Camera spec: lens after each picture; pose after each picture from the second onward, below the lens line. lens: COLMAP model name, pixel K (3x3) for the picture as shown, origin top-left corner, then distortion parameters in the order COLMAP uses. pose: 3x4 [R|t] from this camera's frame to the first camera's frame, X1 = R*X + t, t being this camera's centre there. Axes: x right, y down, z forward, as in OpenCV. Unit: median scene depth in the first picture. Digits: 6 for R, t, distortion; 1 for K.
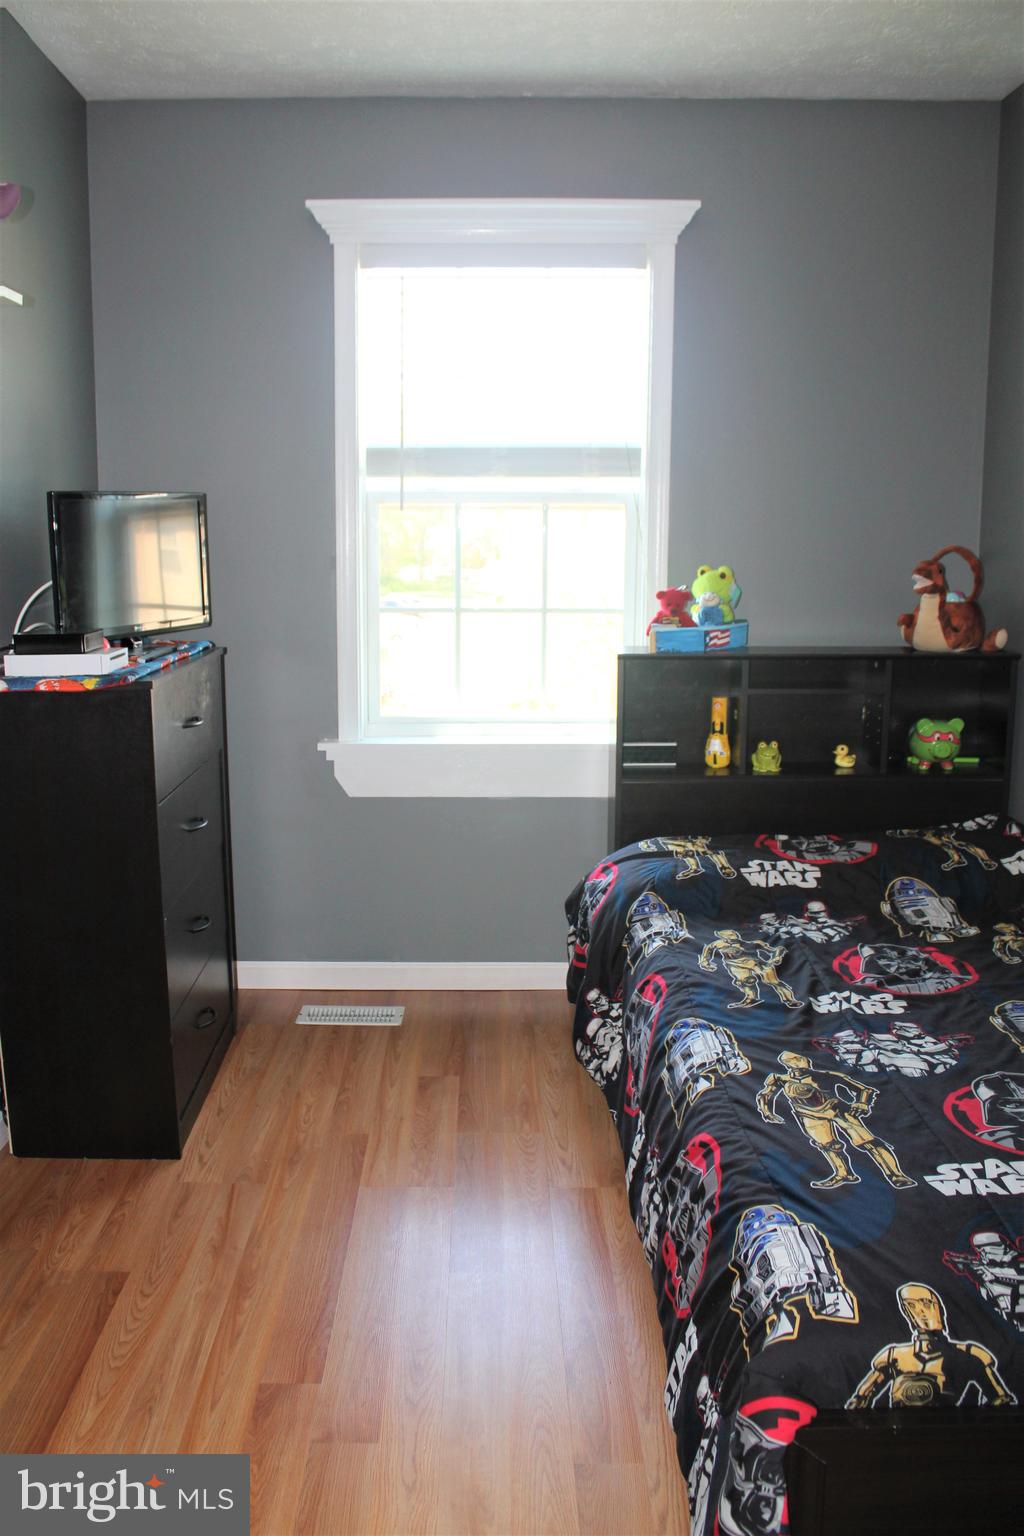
lens RADIAL K [[1269.7, 0, 482.6], [0, 1269.7, 769.1], [0, 0, 1]] dist [-0.167021, 0.147167]
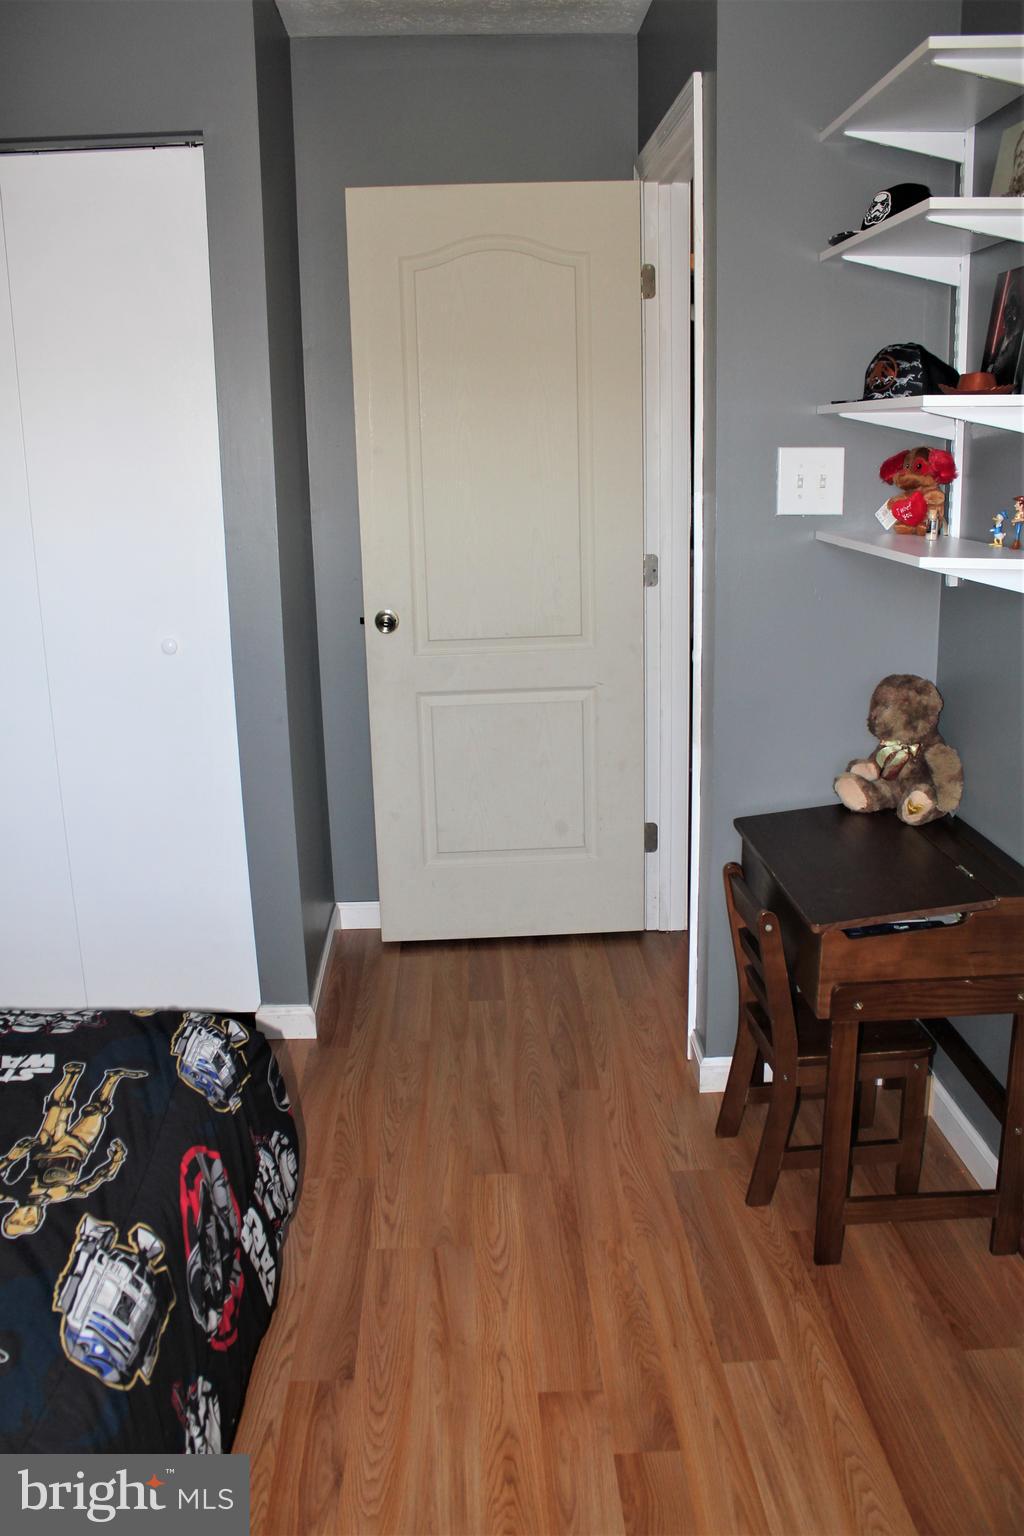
lens RADIAL K [[1269.7, 0, 482.6], [0, 1269.7, 769.1], [0, 0, 1]] dist [-0.167021, 0.147167]
pose [[-0.999208, 0.034479, -0.019862, -0.038489], [0.022648, 0.903222, 0.428576, -0.399400], [0.032717, 0.427787, -0.903287, 1.820494]]
